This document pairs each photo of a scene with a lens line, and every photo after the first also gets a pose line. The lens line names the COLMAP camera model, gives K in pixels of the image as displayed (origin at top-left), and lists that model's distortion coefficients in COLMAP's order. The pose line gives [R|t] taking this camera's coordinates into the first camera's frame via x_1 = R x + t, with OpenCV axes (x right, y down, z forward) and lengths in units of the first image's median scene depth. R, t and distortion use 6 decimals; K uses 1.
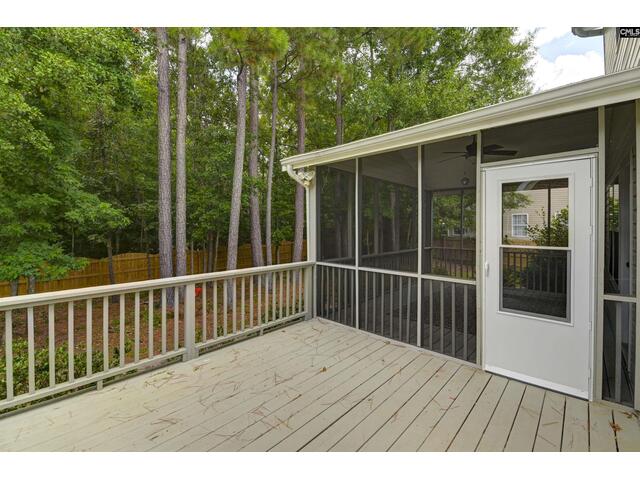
lens RADIAL K [[277.9, 0, 321.1], [0, 277.9, 228.3], [0, 0, 1]] dist [-0.020335, -0.000244]
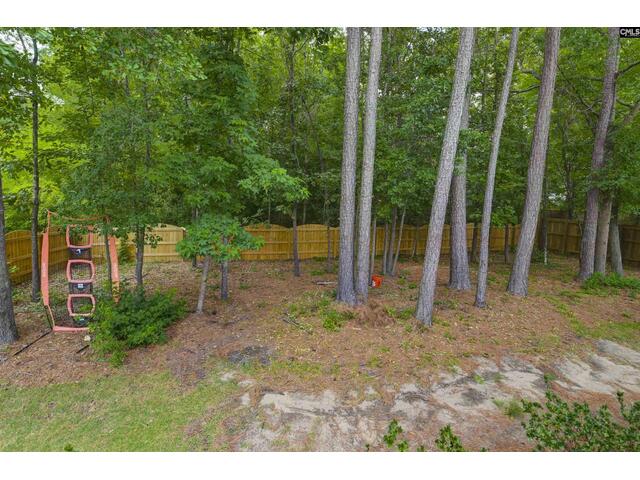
lens RADIAL K [[277.9, 0, 321.1], [0, 277.9, 228.3], [0, 0, 1]] dist [-0.020335, -0.000244]
pose [[0.825502, 0.100544, -0.555372, -0.173283], [-0.047291, 0.992866, 0.109455, -0.011551], [0.562415, -0.064091, 0.824367, 0.289021]]
